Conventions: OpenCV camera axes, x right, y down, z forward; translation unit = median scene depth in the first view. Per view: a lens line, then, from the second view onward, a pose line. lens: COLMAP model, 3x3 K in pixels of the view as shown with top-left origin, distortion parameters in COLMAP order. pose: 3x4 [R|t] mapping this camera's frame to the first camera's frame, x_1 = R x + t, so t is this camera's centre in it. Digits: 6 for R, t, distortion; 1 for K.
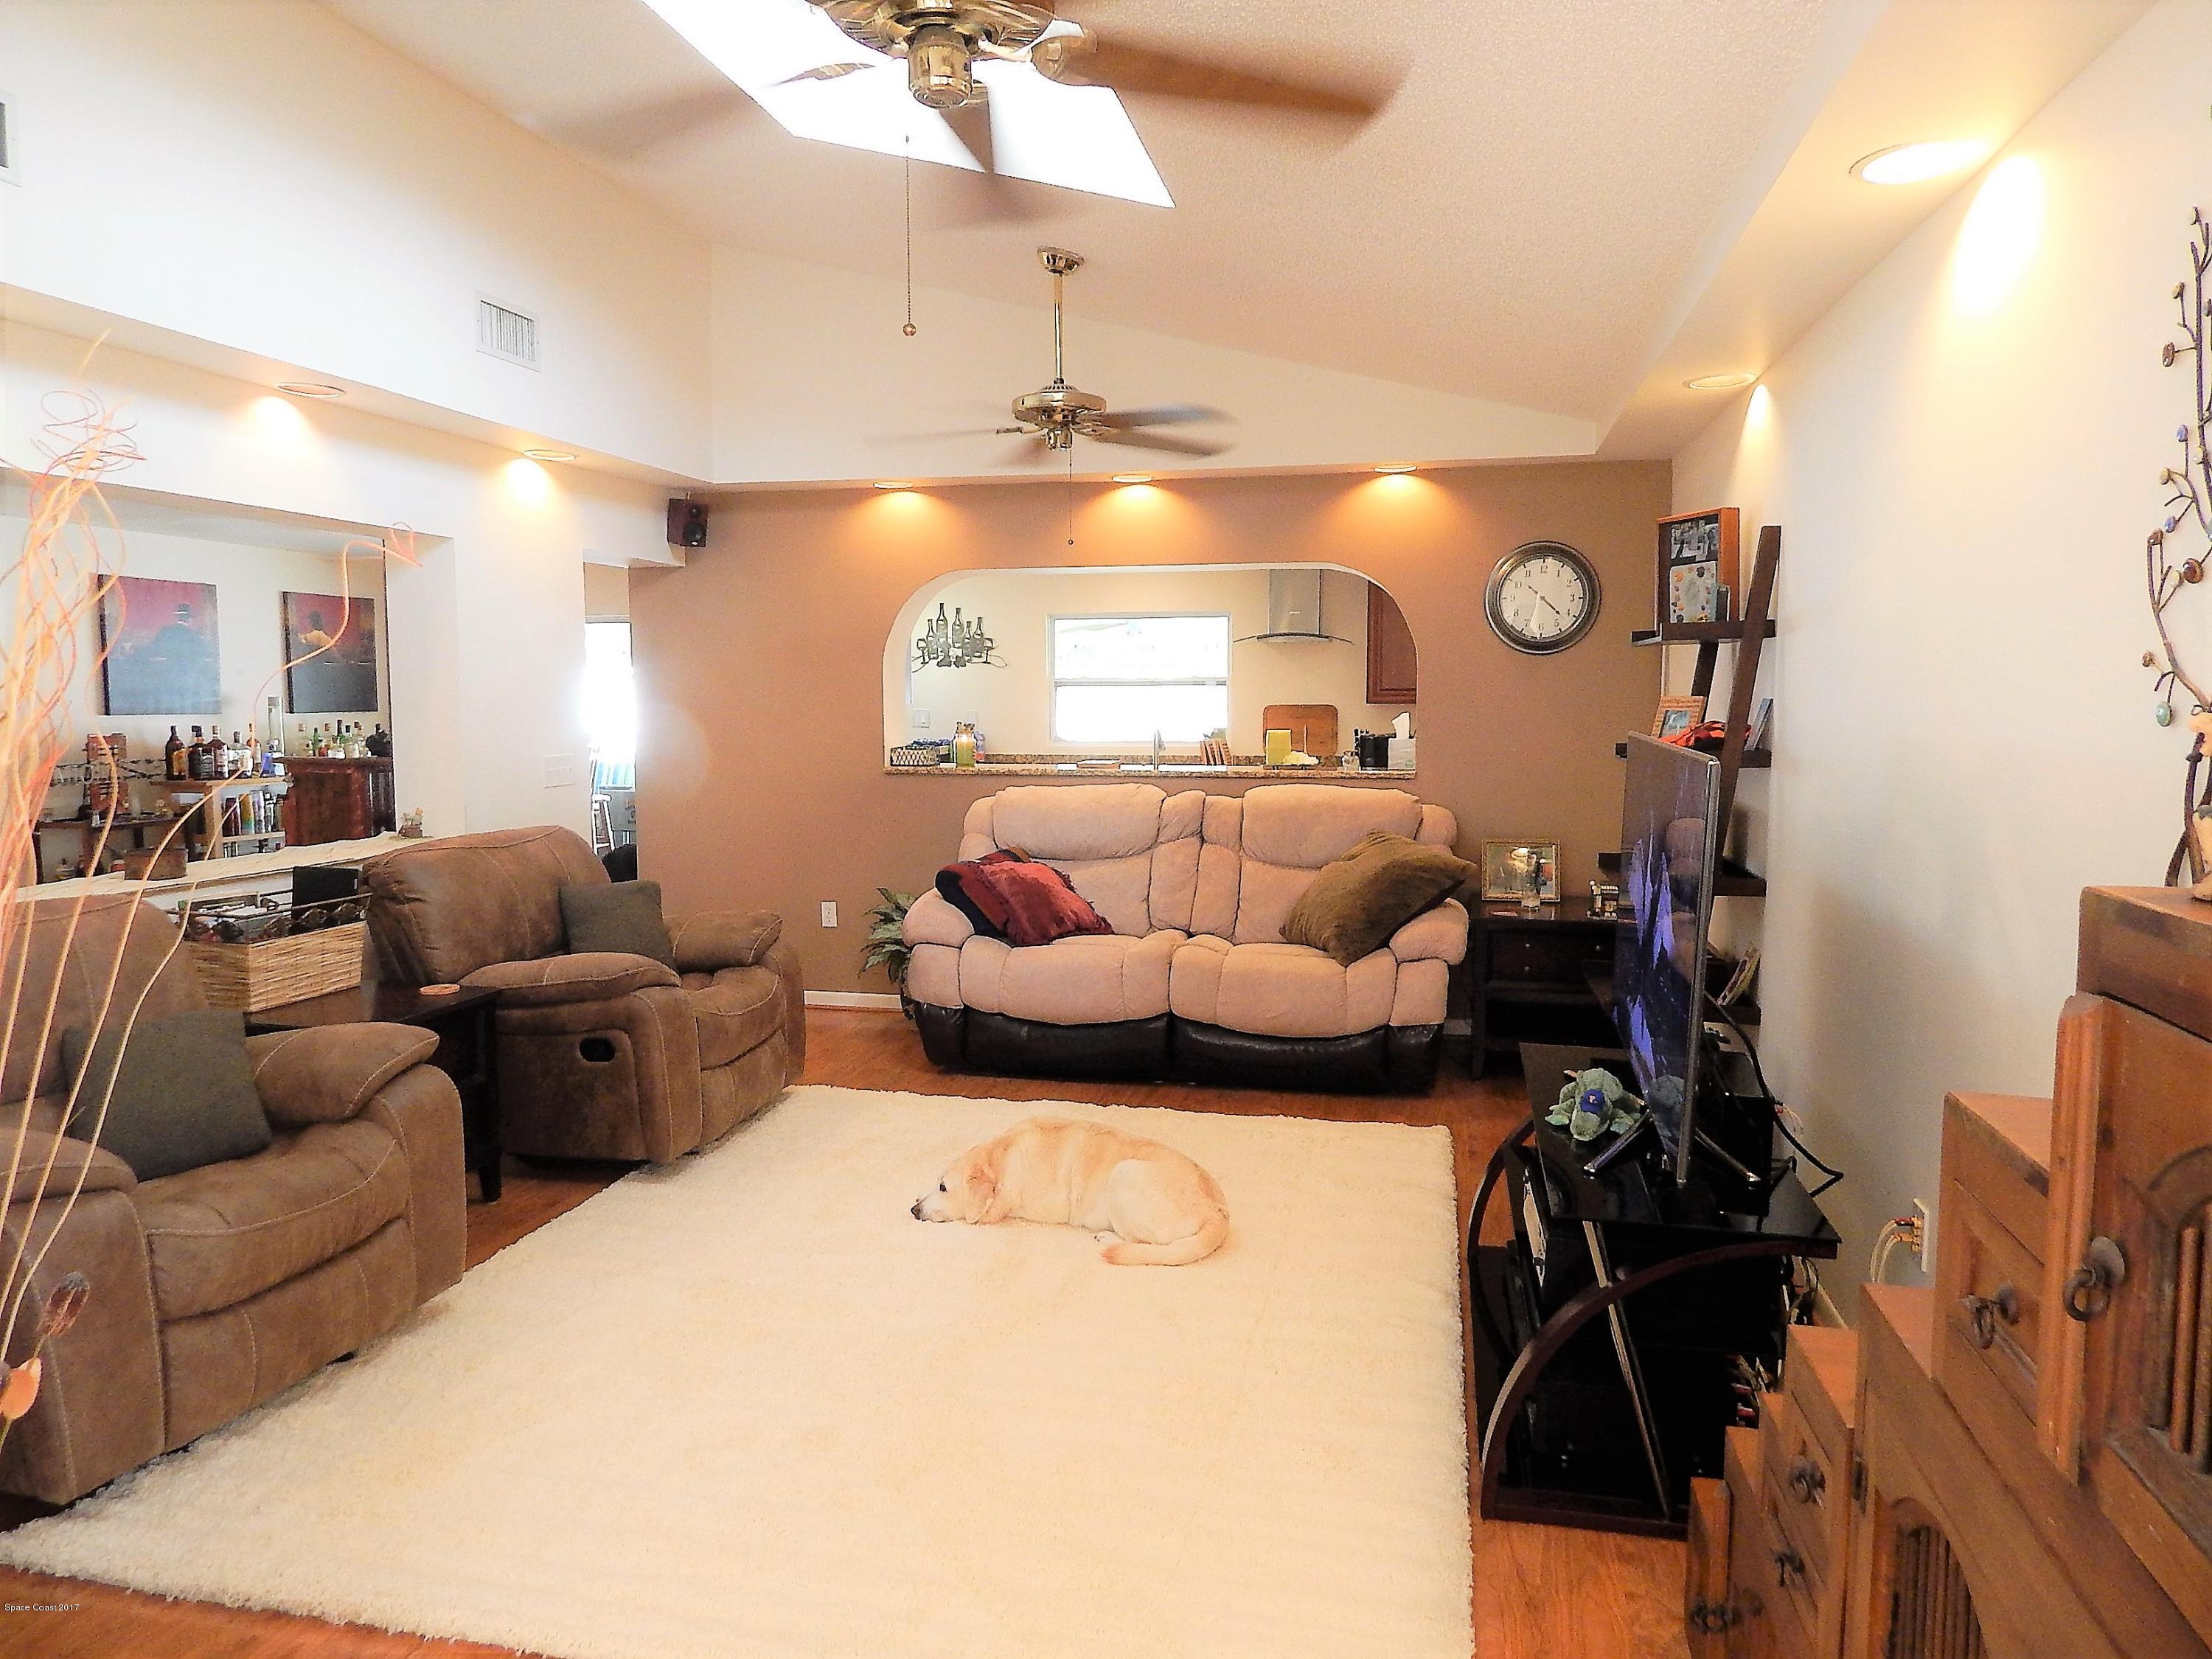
lens RADIAL K [[1436.6, 0, 1113.3], [0, 1436.6, 817.8], [0, 0, 1]] dist [0.000924, -0.000901]
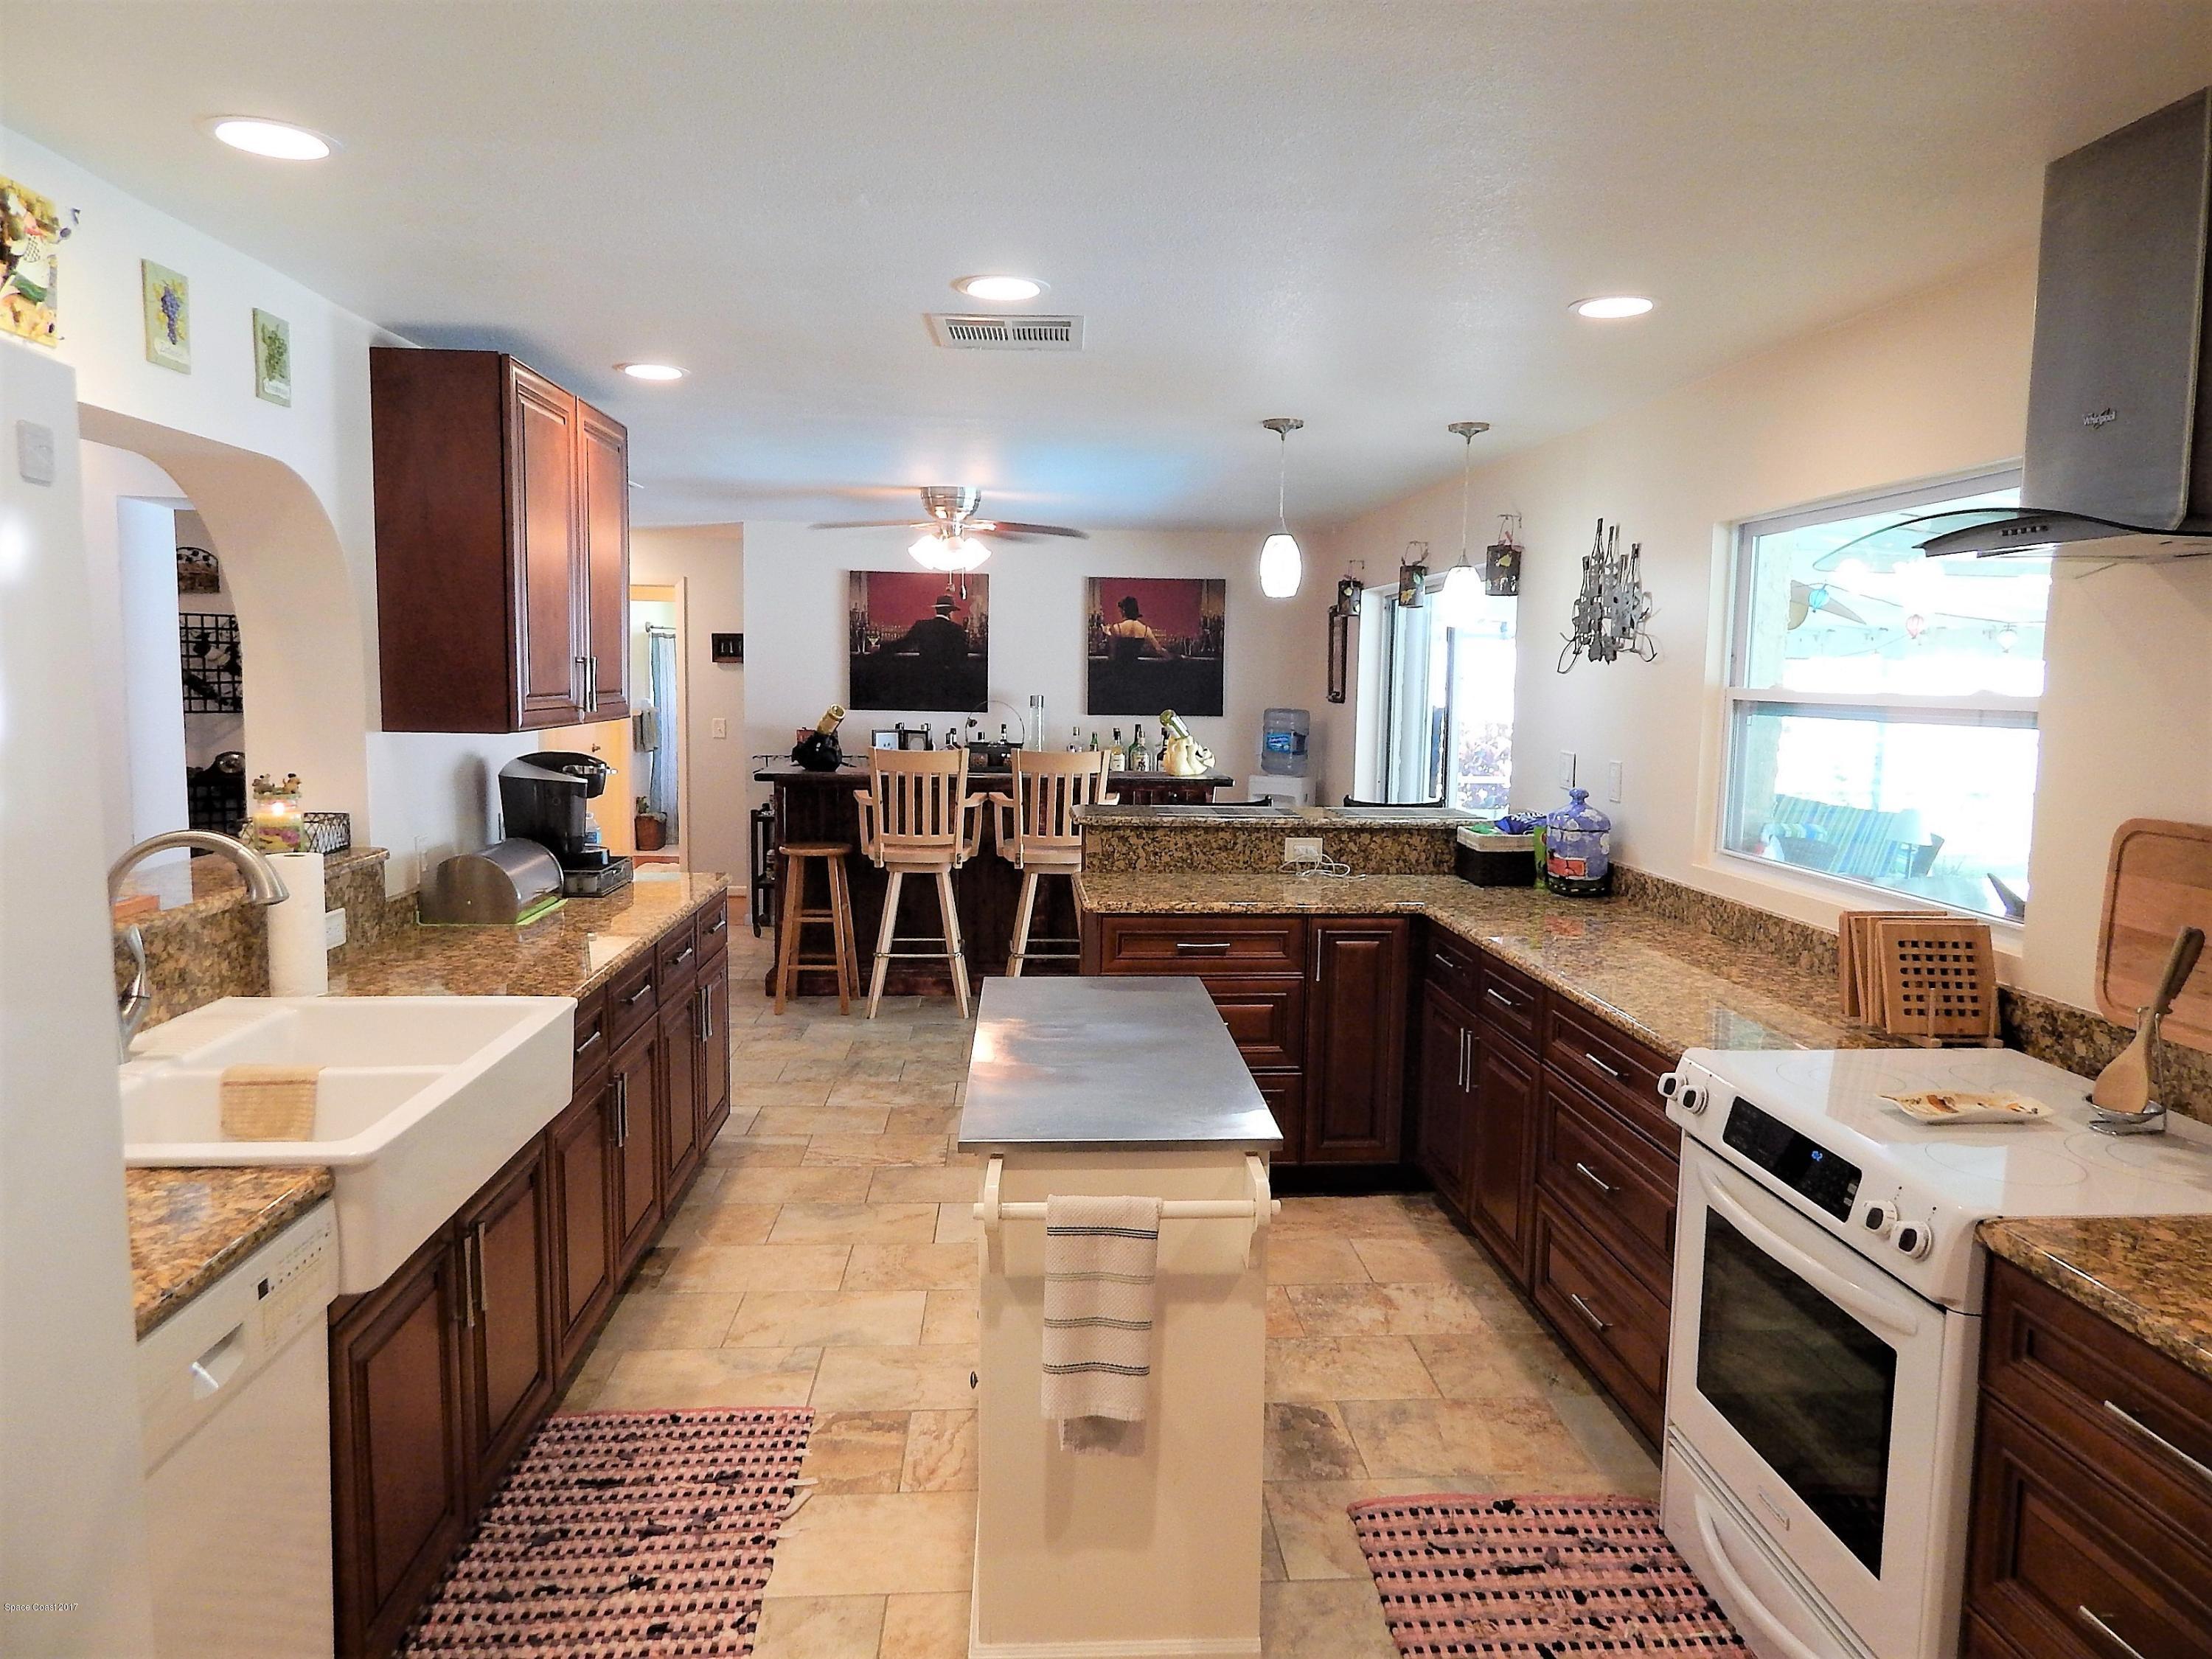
lens RADIAL K [[1436.6, 0, 1113.3], [0, 1436.6, 817.8], [0, 0, 1]] dist [0.000924, -0.000901]
pose [[0.288598, 0.102798, -0.951916, 0.270862], [-0.106015, 0.991537, 0.074935, -0.074973], [0.951563, 0.079291, 0.297054, 0.735024]]
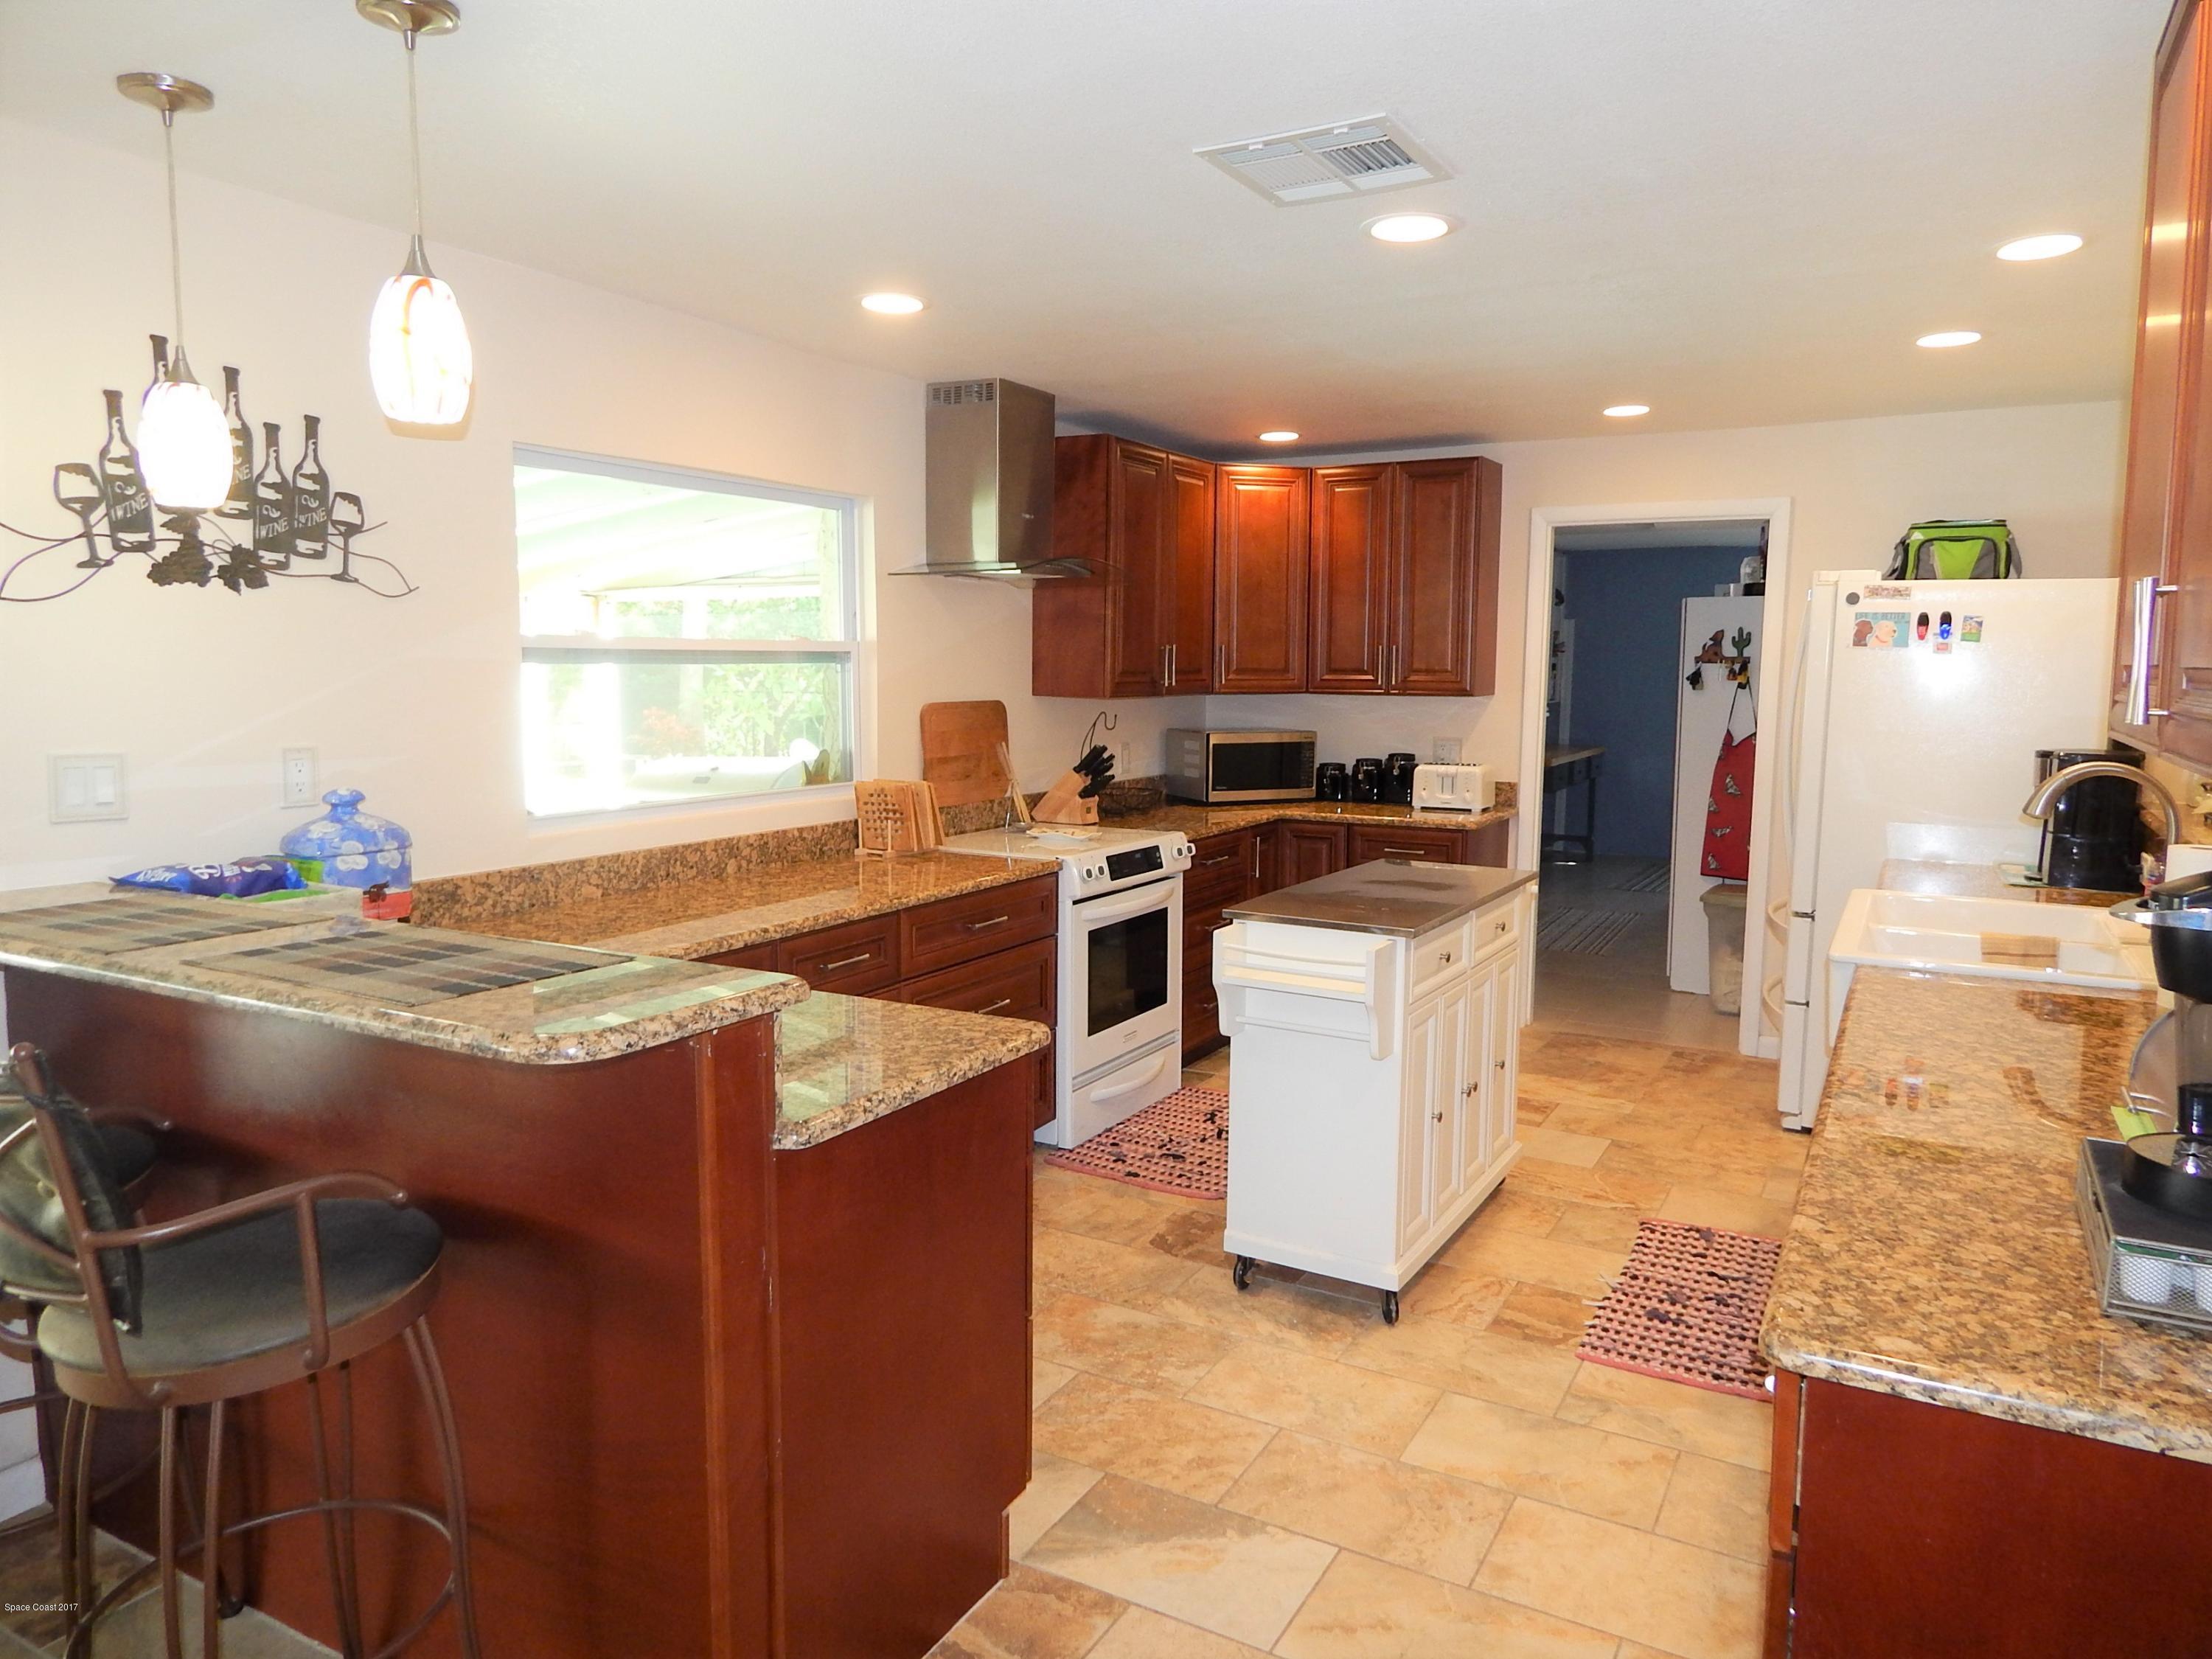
lens RADIAL K [[1436.6, 0, 1113.3], [0, 1436.6, 817.8], [0, 0, 1]] dist [0.000924, -0.000901]
pose [[0.286495, -0.098632, 0.952991, -0.324224], [0.084218, 0.993429, 0.077499, -0.069630], [-0.954373, 0.058056, 0.292919, 0.772015]]
